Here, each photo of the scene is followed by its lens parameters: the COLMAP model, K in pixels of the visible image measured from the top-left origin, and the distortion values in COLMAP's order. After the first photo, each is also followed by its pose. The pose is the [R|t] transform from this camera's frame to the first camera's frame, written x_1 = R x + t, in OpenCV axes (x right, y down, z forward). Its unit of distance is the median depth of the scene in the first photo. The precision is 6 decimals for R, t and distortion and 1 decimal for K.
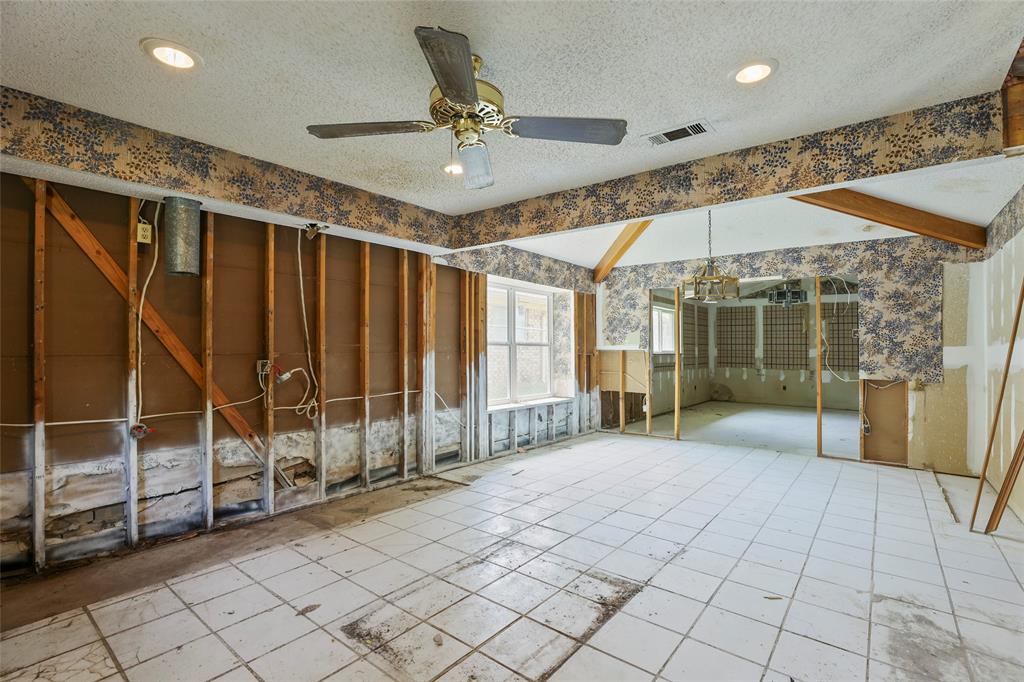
lens RADIAL K [[467.7, 0, 515.0], [0, 467.7, 333.9], [0, 0, 1]] dist [-0.037863, 0.008390]
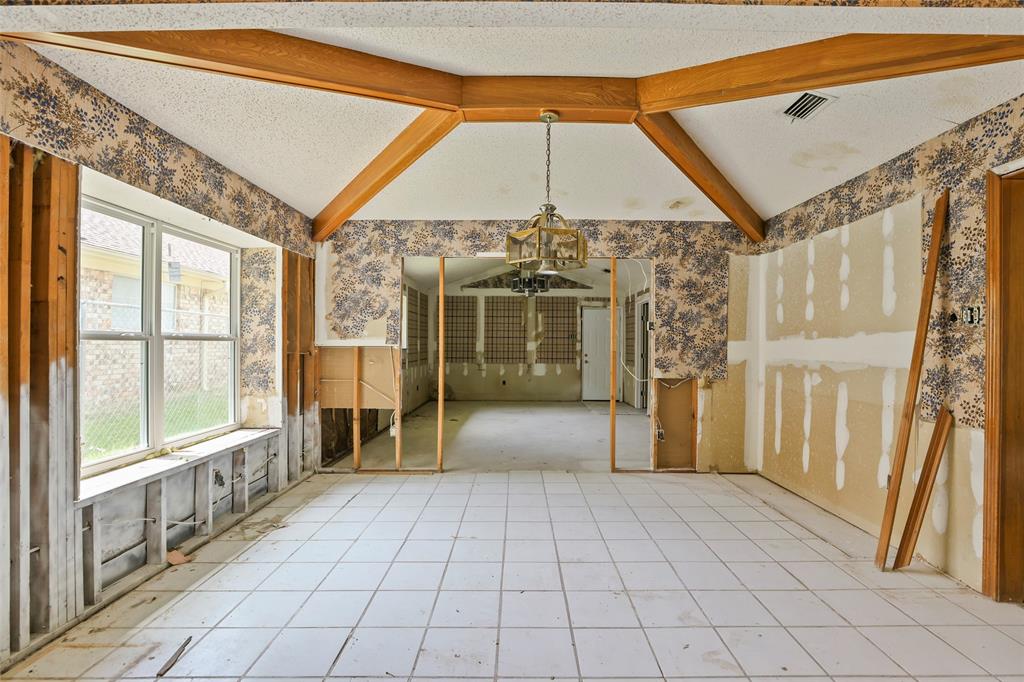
lens RADIAL K [[467.7, 0, 519.8], [0, 467.7, 332.4], [0, 0, 1]] dist [-0.037863, 0.008390]
pose [[0.780818, 0.007970, 0.624708, -0.005394], [-0.016386, 0.999836, 0.007724, 0.007280], [-0.624544, -0.016267, 0.780820, 0.402754]]
